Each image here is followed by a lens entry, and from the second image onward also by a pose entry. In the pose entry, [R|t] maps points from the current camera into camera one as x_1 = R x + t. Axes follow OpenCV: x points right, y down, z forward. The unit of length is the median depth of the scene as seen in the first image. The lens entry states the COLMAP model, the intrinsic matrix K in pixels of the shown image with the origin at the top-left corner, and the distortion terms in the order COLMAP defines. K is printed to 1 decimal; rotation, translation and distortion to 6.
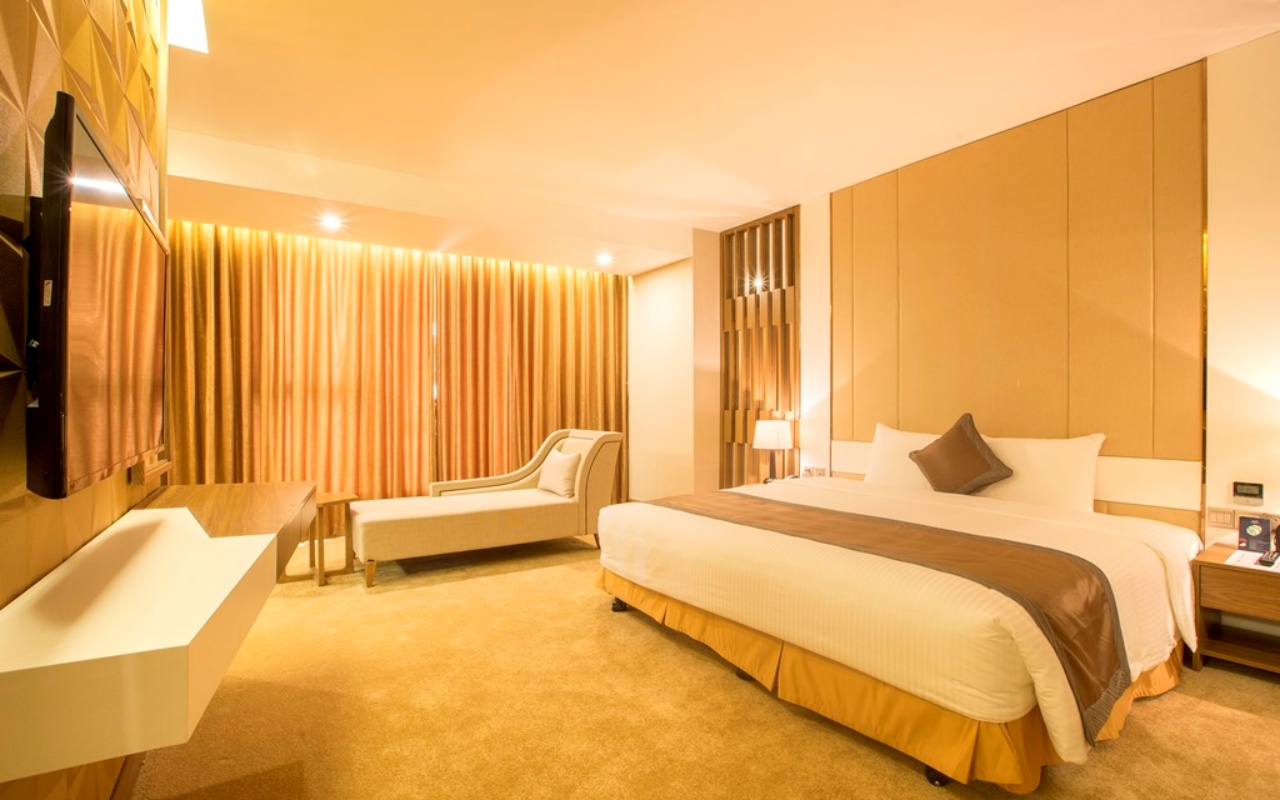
lens RADIAL K [[600.8, 0, 623.1], [0, 600.8, 399.1], [0, 0, 1]] dist [-0.038843, 0.006015]
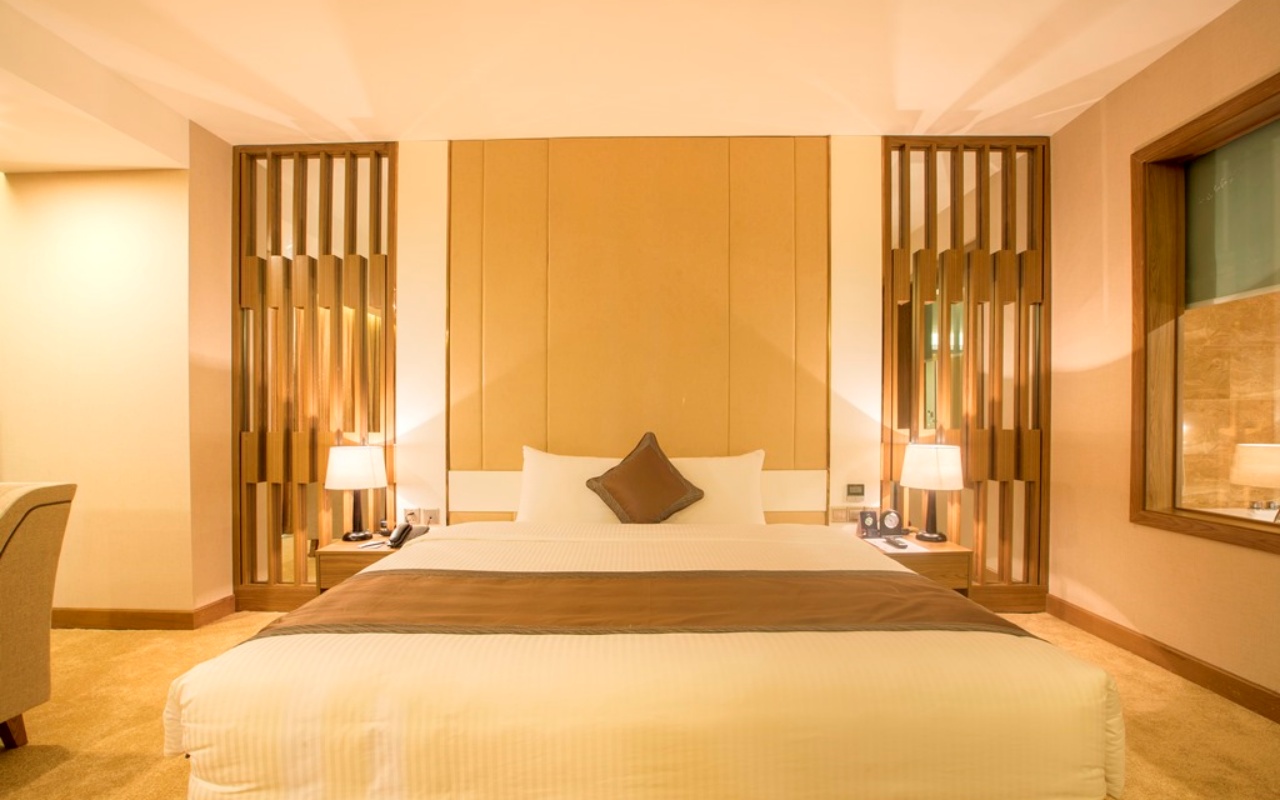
lens RADIAL K [[600.8, 0, 629.7], [0, 600.8, 416.7], [0, 0, 1]] dist [-0.038843, 0.006015]
pose [[0.542408, -0.002643, 0.840111, -0.198630], [-0.006170, 0.999956, 0.007130, -0.006302], [-0.840093, -0.009051, 0.542367, 0.505588]]
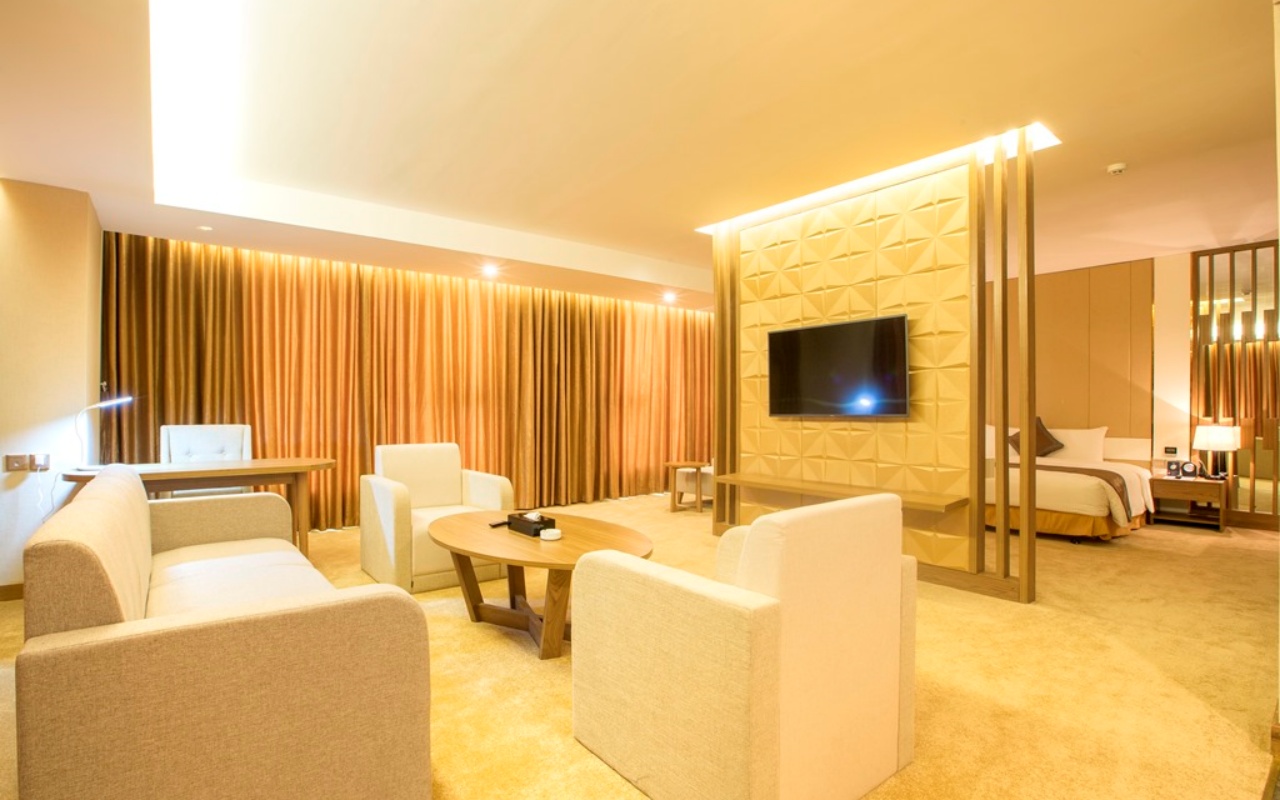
lens RADIAL K [[600.8, 0, 618.5], [0, 600.8, 394.4], [0, 0, 1]] dist [-0.038843, 0.006015]
pose [[0.997092, 0.006615, 0.075925, -0.907138], [-0.005845, 0.999929, -0.010360, -0.019951], [-0.075989, 0.009886, 0.997060, -0.807886]]
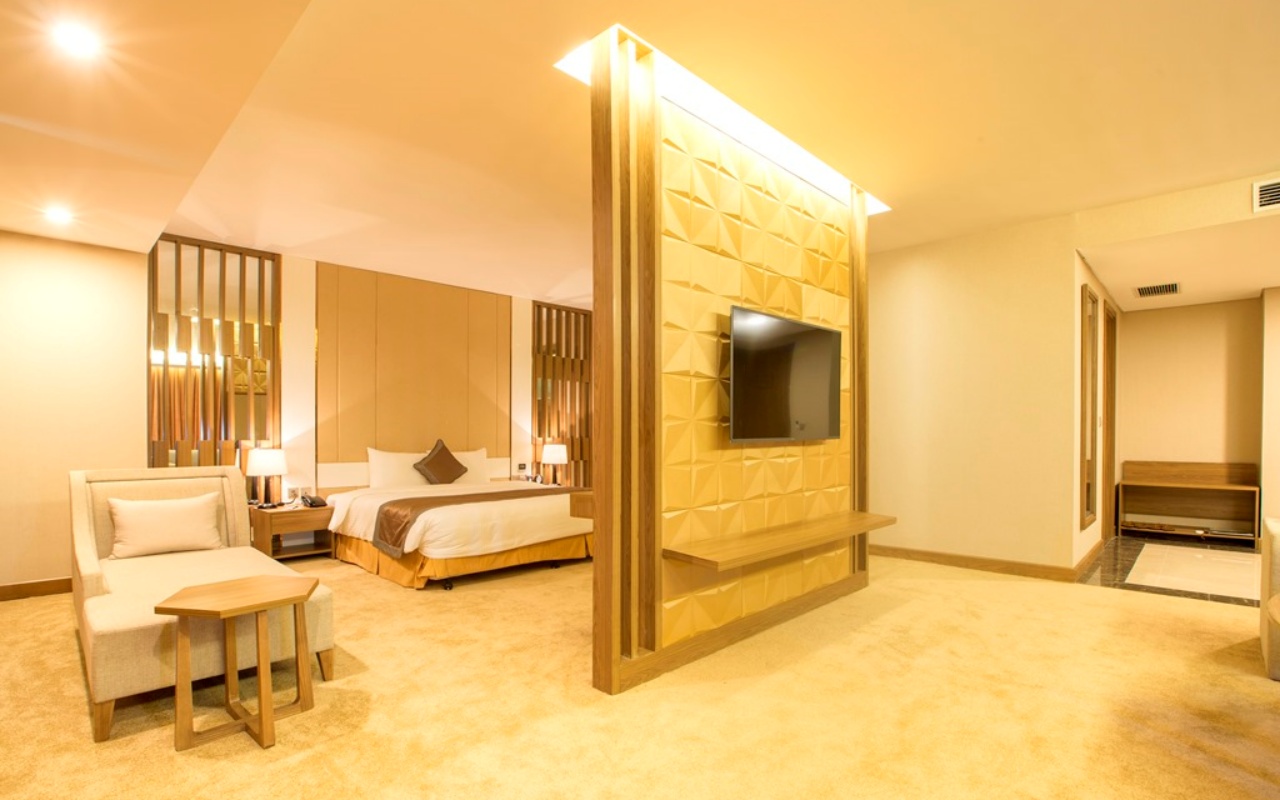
lens RADIAL K [[600.8, 0, 629.9], [0, 600.8, 441.9], [0, 0, 1]] dist [-0.038843, 0.006015]
pose [[-0.221812, -0.013388, 0.974997, -1.242555], [-0.012348, 0.999864, 0.010921, 0.004525], [-0.975011, -0.009617, -0.221948, 0.806862]]
